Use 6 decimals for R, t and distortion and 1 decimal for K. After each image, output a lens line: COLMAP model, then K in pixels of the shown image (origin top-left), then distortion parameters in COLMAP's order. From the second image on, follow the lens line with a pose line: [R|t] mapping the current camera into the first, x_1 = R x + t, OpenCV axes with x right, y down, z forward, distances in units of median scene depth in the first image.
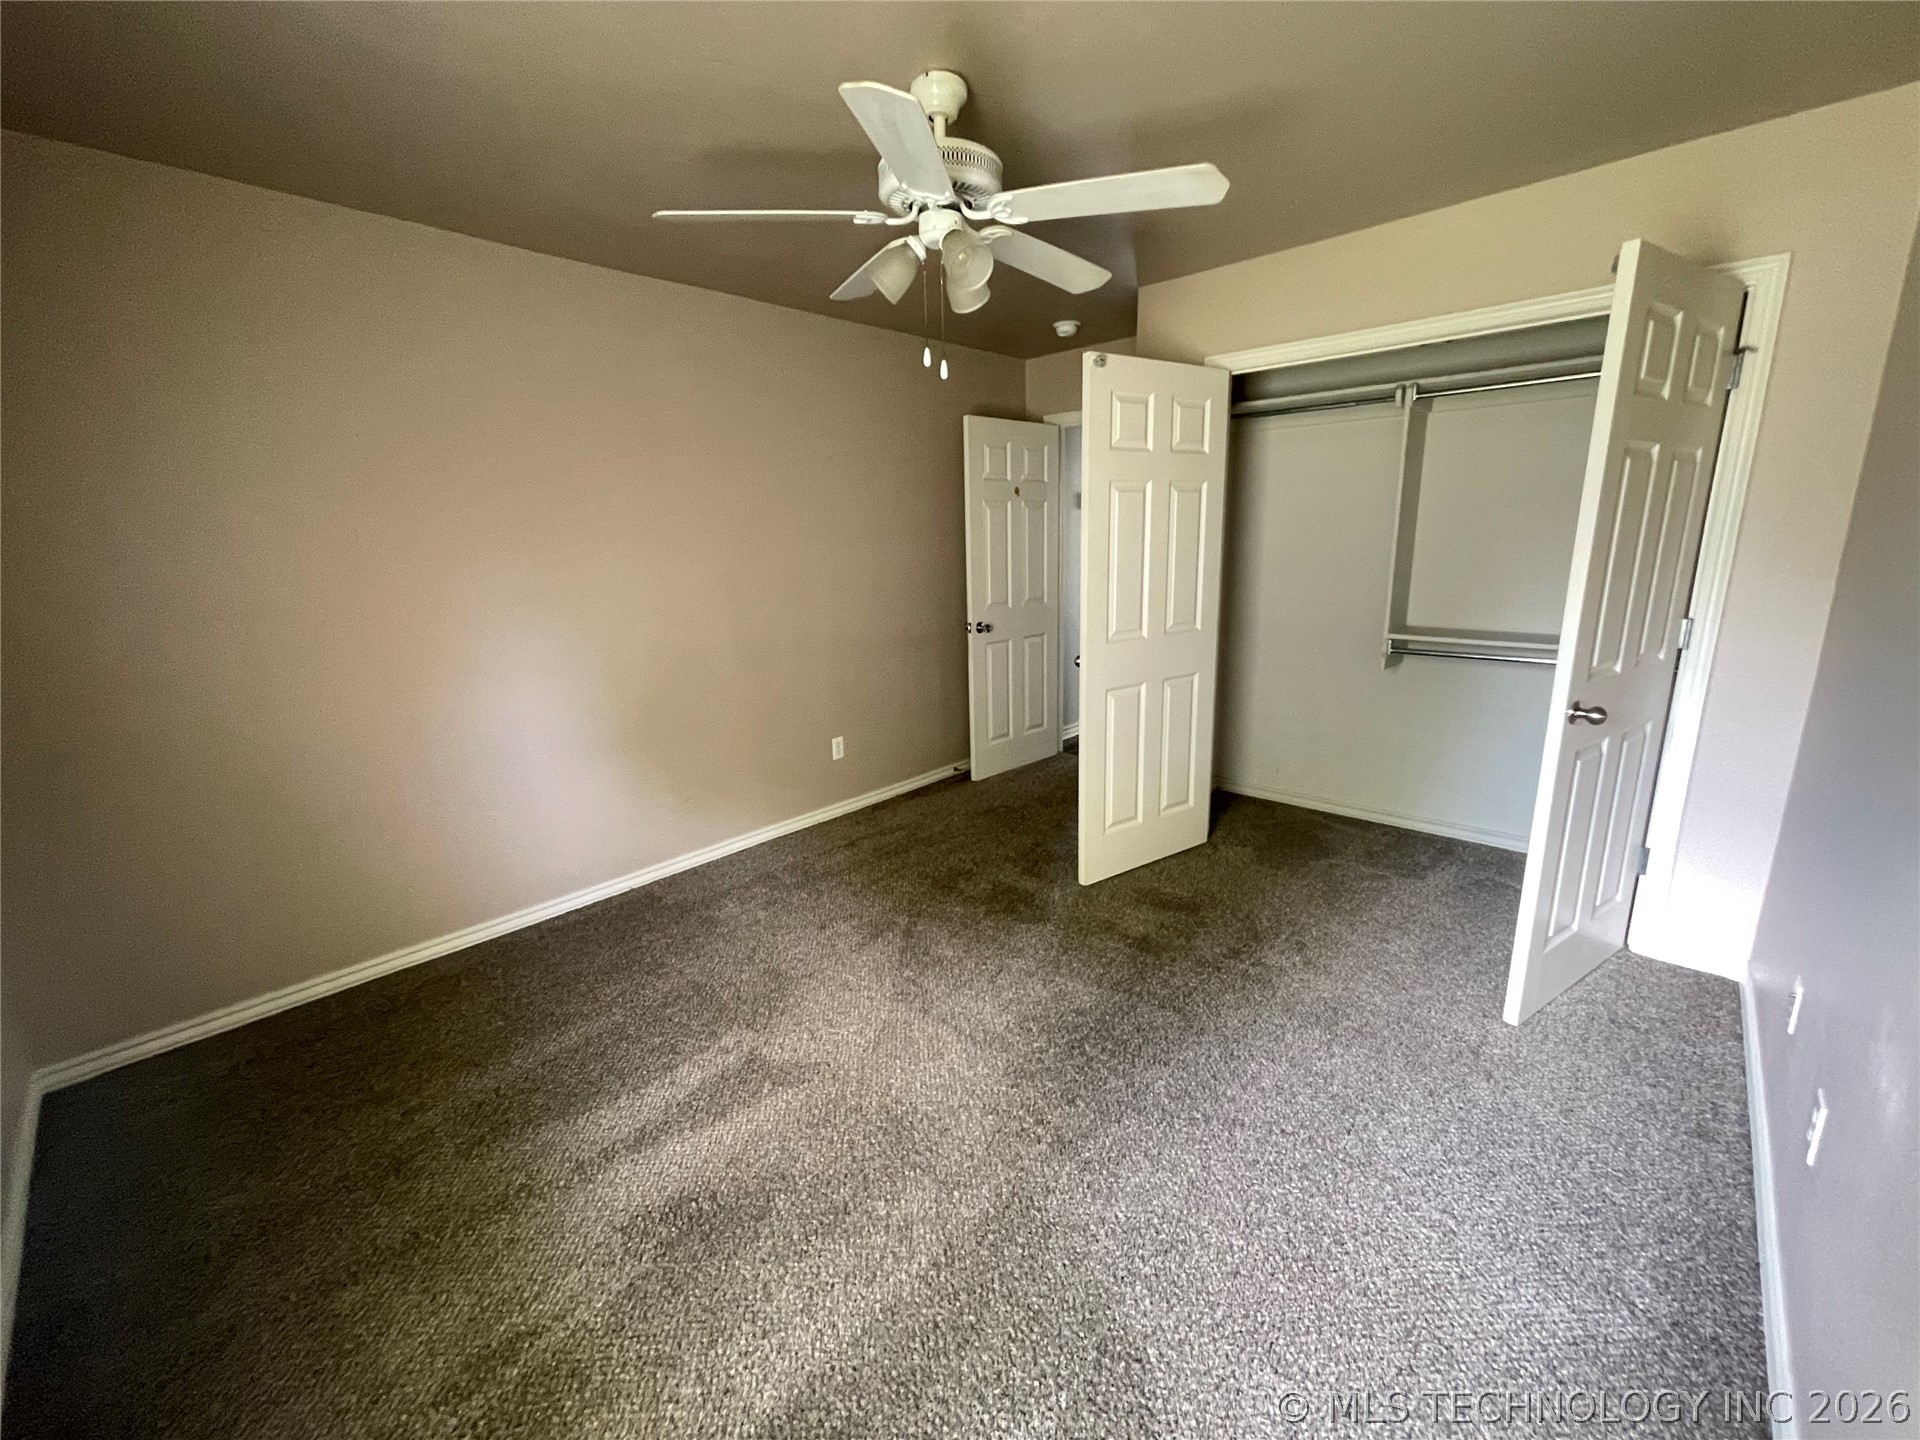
lens RADIAL K [[778.3, 0, 952.3], [0, 778.3, 710.0], [0, 0, 1]] dist [-0.002397, 0.000395]
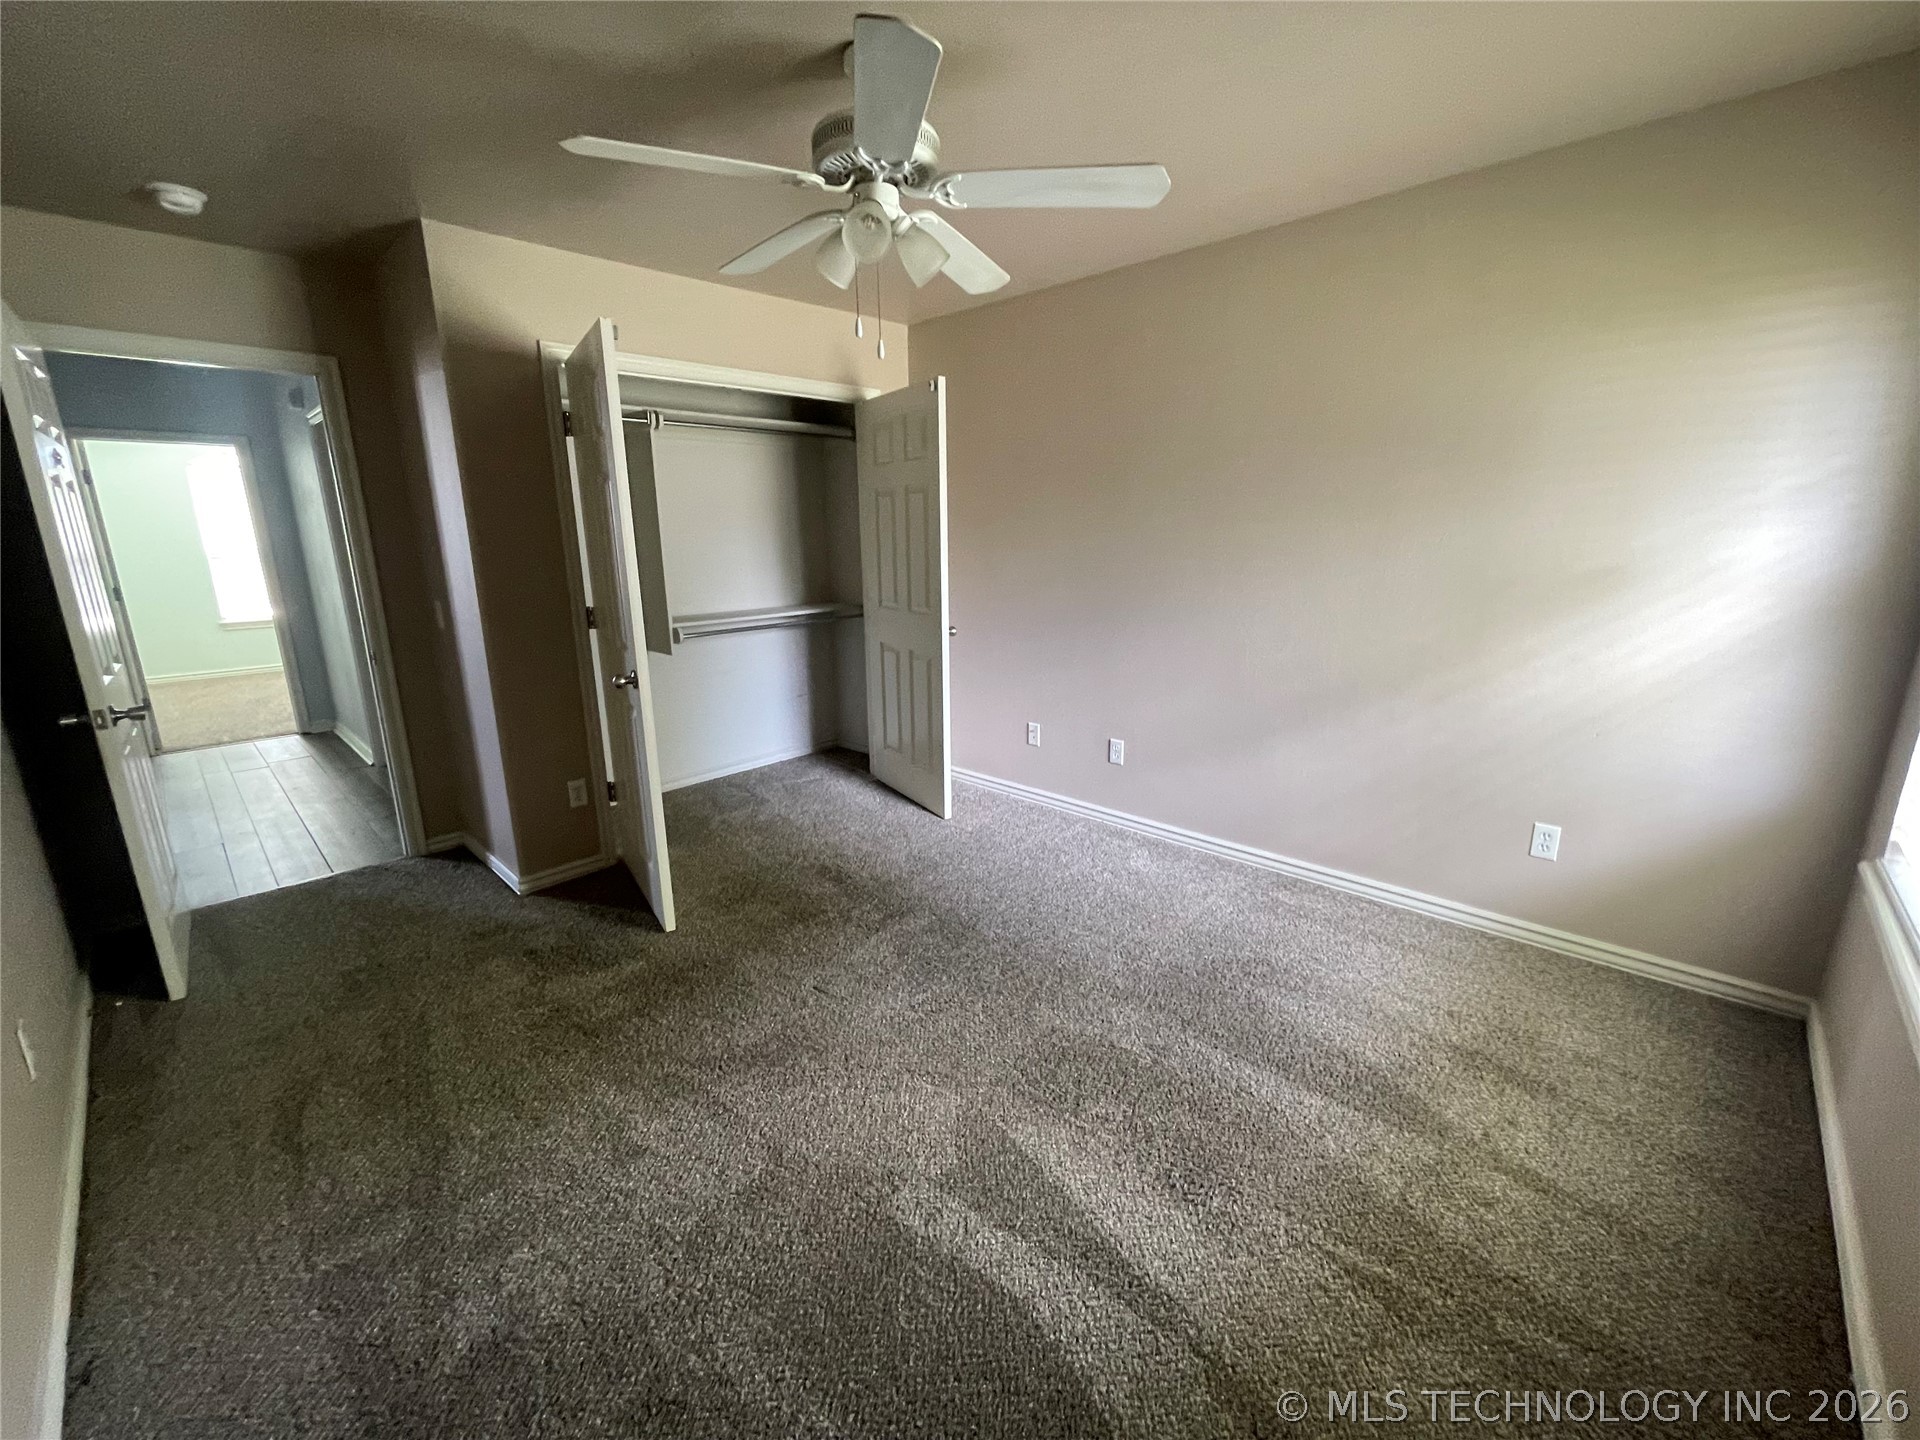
lens RADIAL K [[778.3, 0, 952.3], [0, 778.3, 710.0], [0, 0, 1]] dist [-0.002397, 0.000395]
pose [[0.012430, -0.199362, 0.979847, -0.669194], [0.237128, 0.952557, 0.190802, -0.108443], [-0.971399, 0.229978, 0.059115, 0.613088]]
